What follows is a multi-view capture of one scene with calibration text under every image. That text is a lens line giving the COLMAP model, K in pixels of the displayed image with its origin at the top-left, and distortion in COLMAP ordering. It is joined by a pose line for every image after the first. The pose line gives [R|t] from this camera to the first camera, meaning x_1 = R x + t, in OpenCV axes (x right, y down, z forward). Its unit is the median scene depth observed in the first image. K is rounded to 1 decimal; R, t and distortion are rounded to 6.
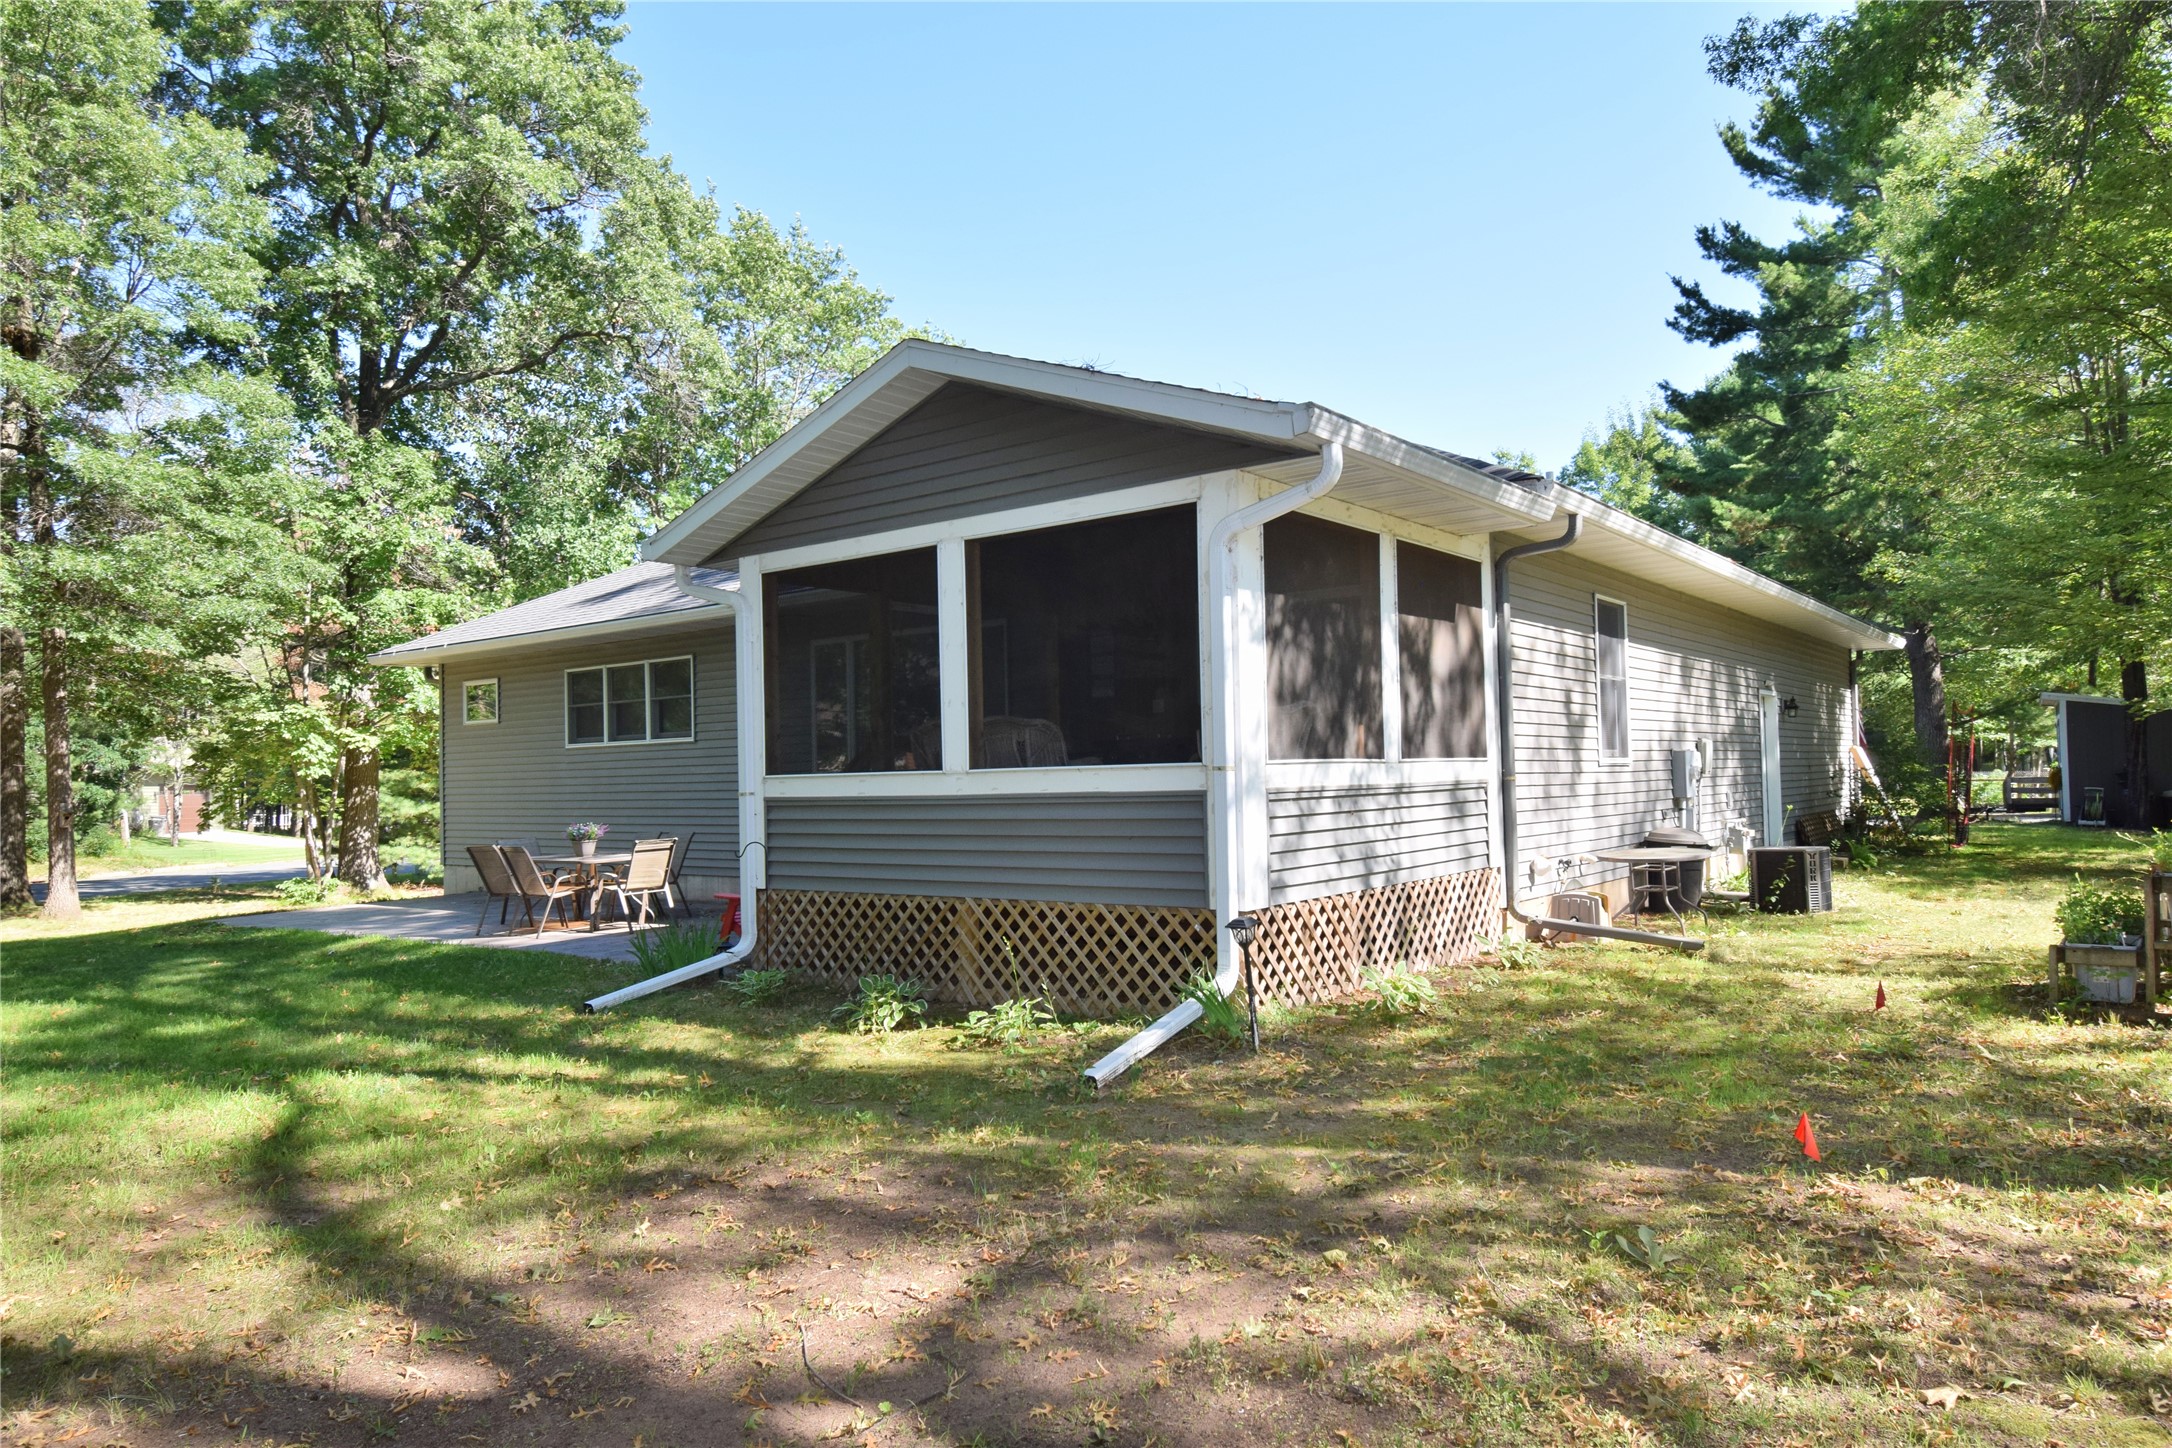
lens RADIAL K [[1387.7, 0, 1086.0], [0, 1387.7, 724.0], [0, 0, 1]] dist [-0.000855, -0.000178]
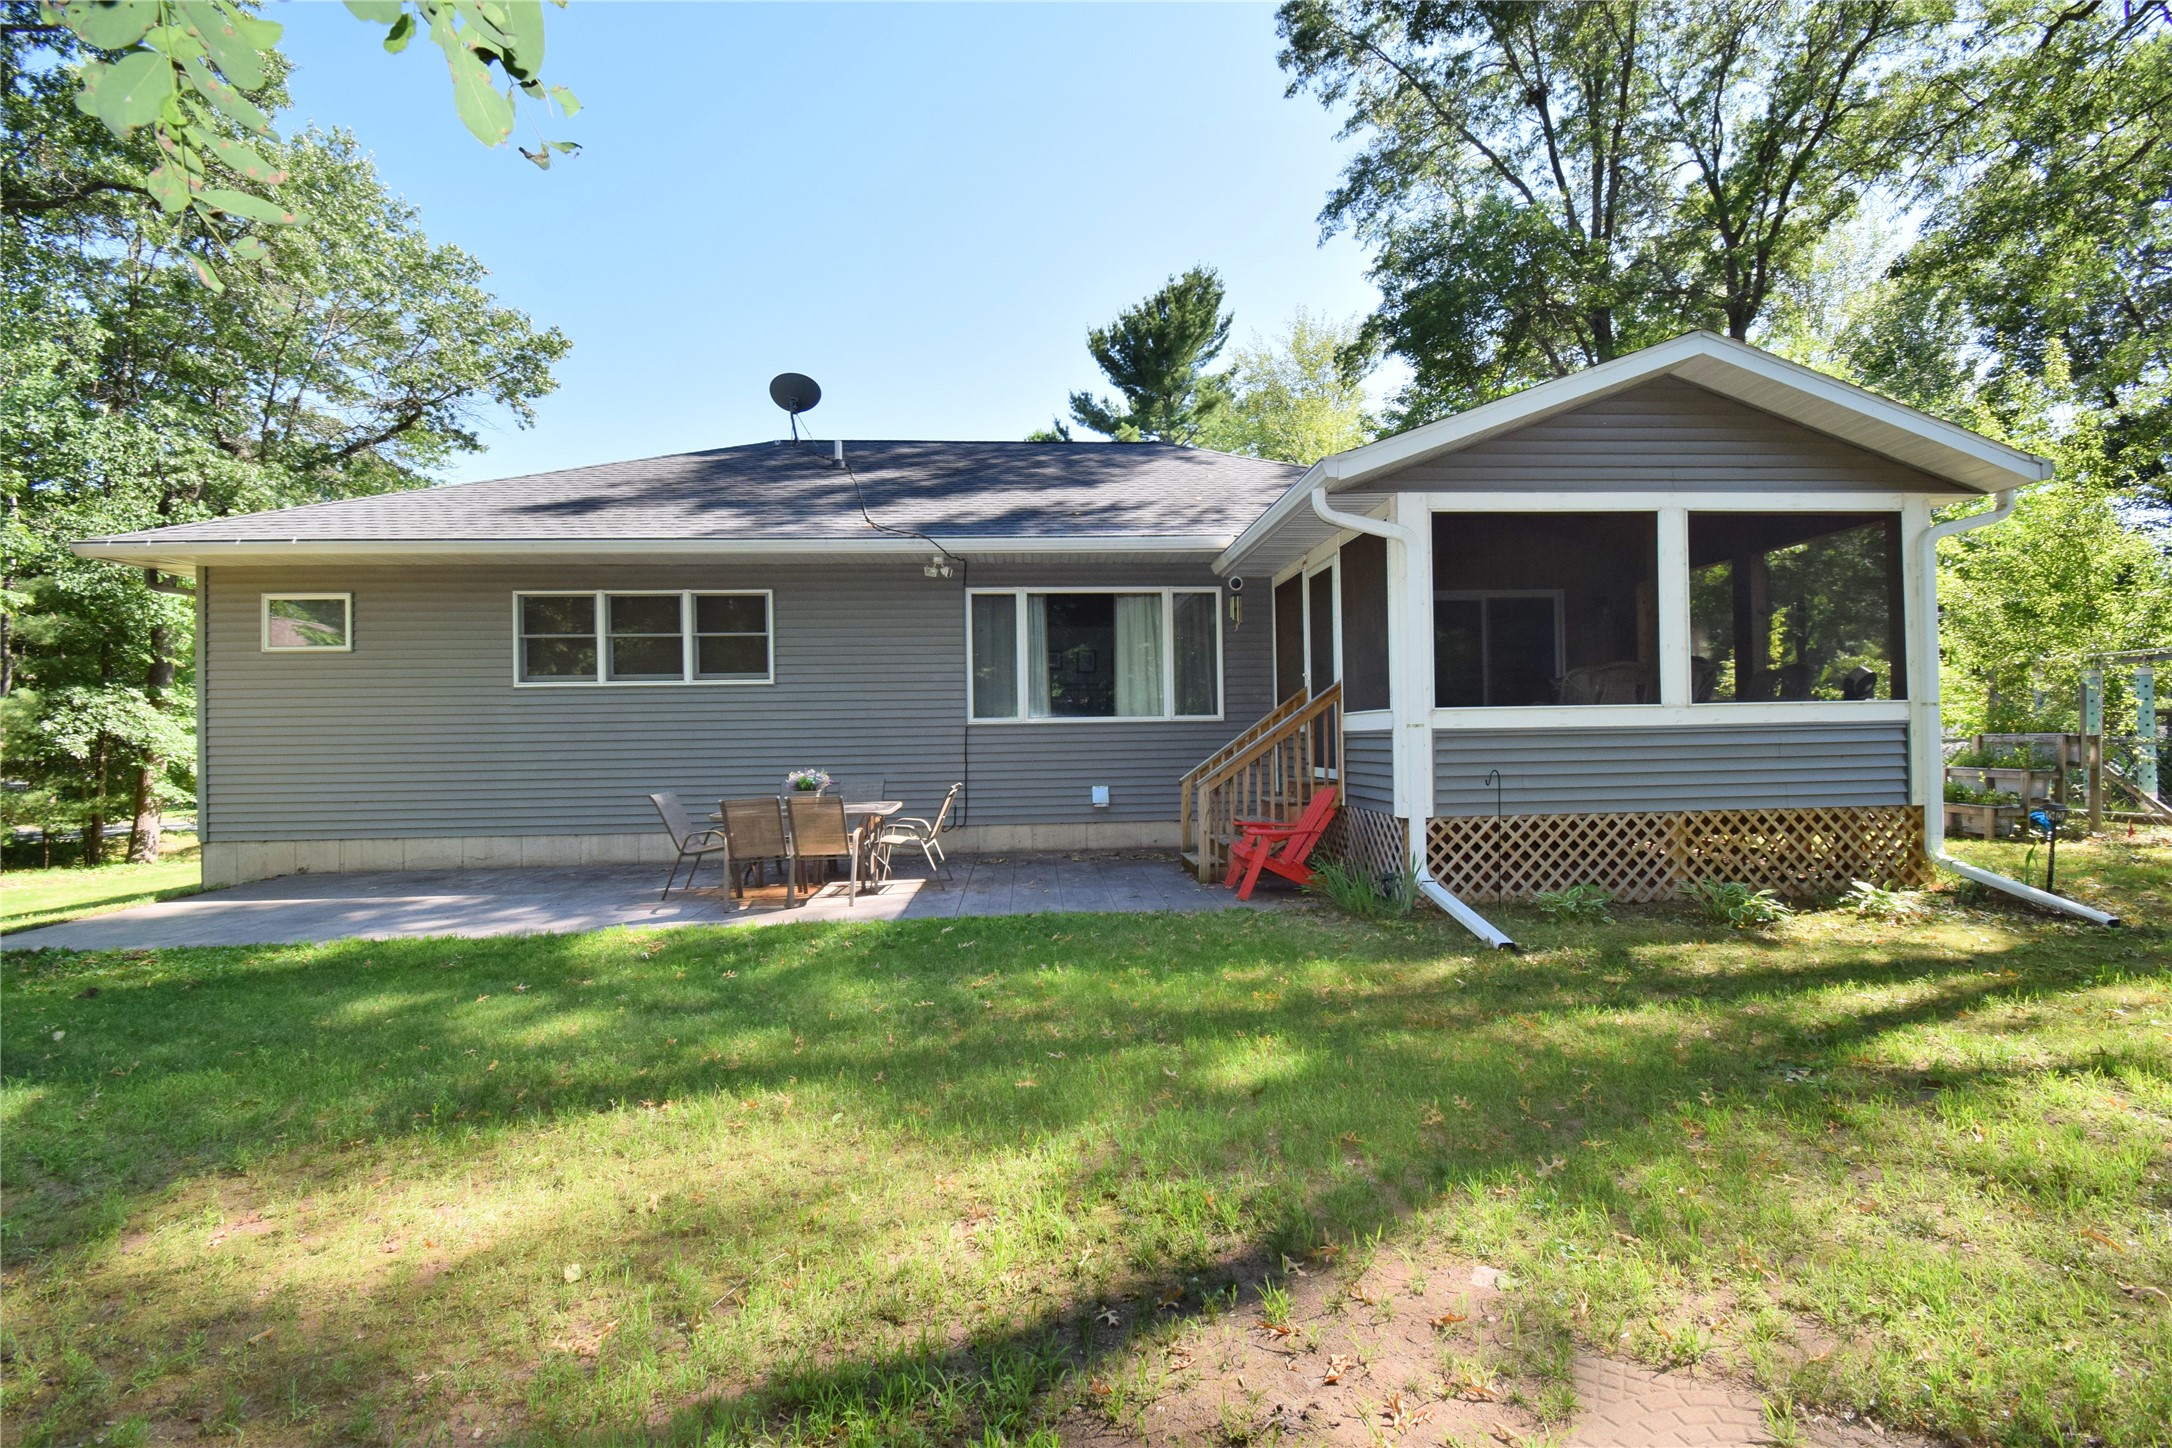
lens RADIAL K [[943.4, 0, 1126.3], [0, 943.4, 737.7], [0, 0, 1]] dist [-0.001259, -0.000058]
pose [[0.745375, 0.007161, 0.666607, -0.902129], [-0.023576, 0.999600, 0.015624, 0.055772], [-0.666229, -0.027362, 0.745245, 0.648934]]
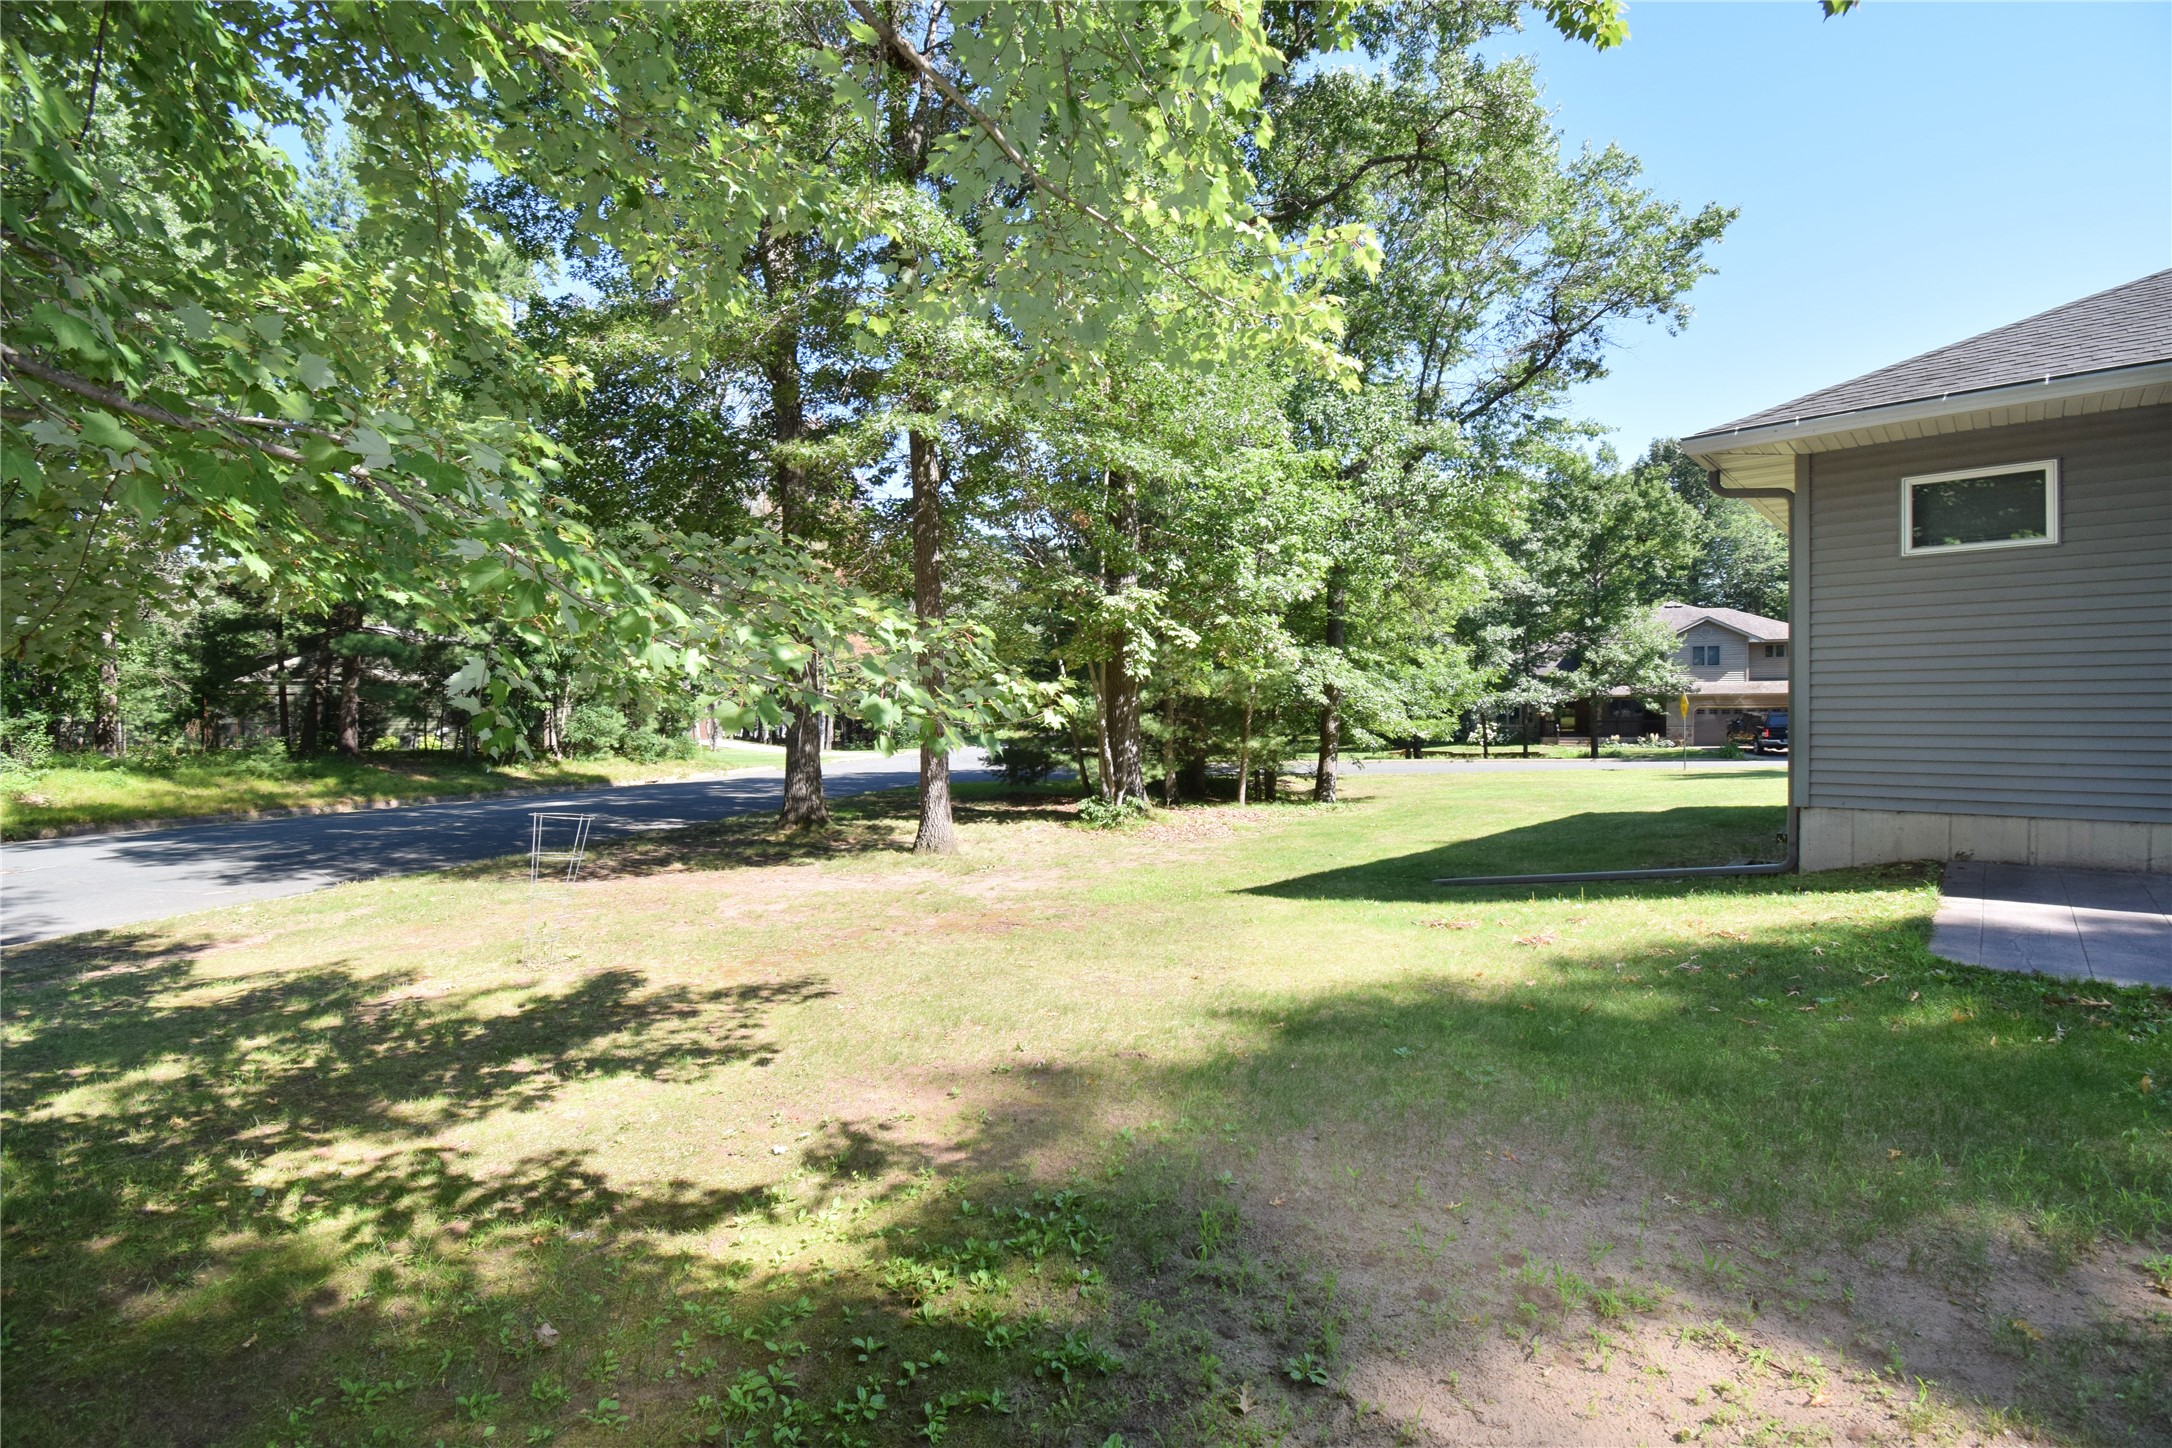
lens RADIAL K [[957.1, 0, 1096.3], [0, 957.1, 724.7], [0, 0, 1]] dist [0.016749, -0.024058]
pose [[0.995173, 0.016787, -0.096693, -1.499634], [-0.011767, 0.998564, 0.052258, 0.104191], [0.097431, -0.050868, 0.993941, 1.211263]]
